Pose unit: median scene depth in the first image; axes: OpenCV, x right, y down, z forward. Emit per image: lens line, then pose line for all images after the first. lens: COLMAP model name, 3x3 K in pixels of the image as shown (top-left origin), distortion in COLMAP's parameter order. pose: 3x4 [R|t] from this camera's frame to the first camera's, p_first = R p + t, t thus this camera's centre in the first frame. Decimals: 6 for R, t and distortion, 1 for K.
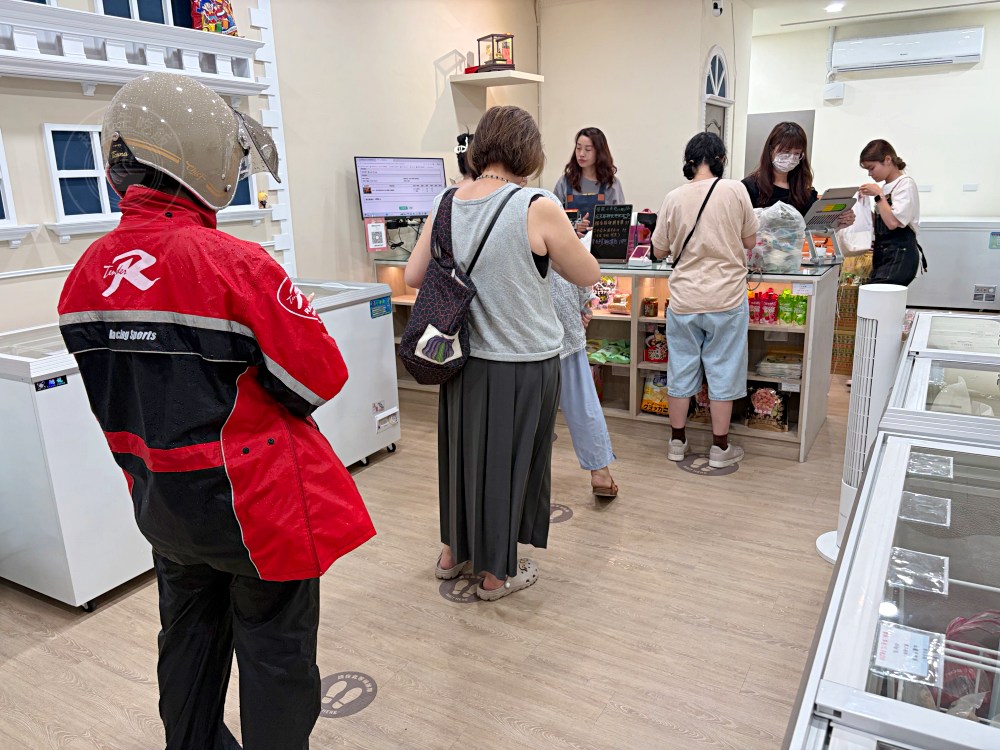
lens RADIAL K [[759.7, 0, 504.4], [0, 759.7, 383.6], [0, 0, 1]] dist [0.049581, -0.060451]
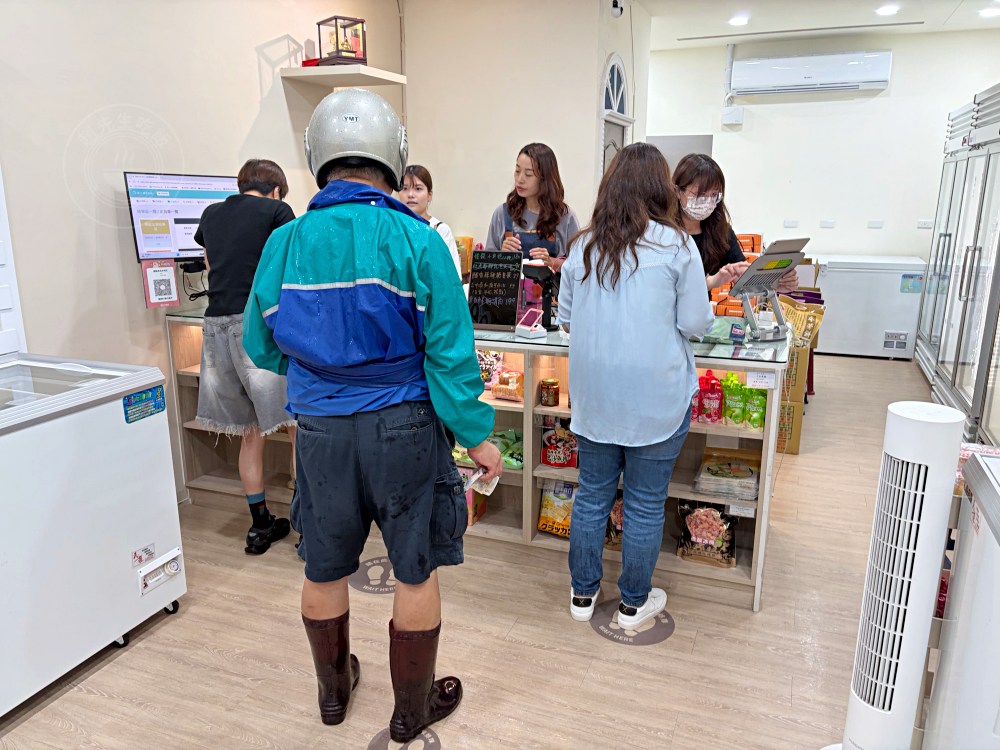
lens RADIAL K [[761.8, 0, 497.4], [0, 761.8, 385.2], [0, 0, 1]] dist [0.014049, 0.004997]
pose [[0.989630, -0.007091, 0.143464, 0.041200], [0.009418, 0.999835, -0.015548, -0.102262], [-0.143331, 0.016738, 0.989533, 0.306344]]
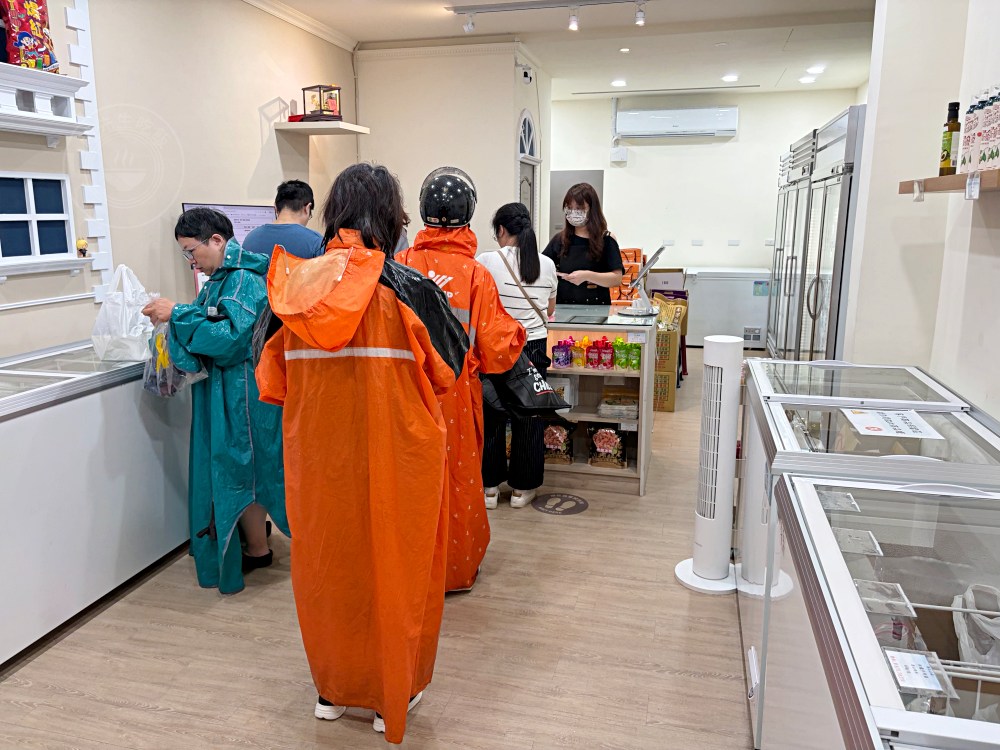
lens RADIAL K [[762.3, 0, 500.0], [0, 762.3, 375.0], [0, 0, 1]] dist [0.046433, -0.067504]
pose [[0.963436, -0.028370, 0.266433, -0.086194], [0.045227, 0.997329, -0.057348, -0.014613], [-0.264095, 0.067301, 0.962146, -0.000494]]
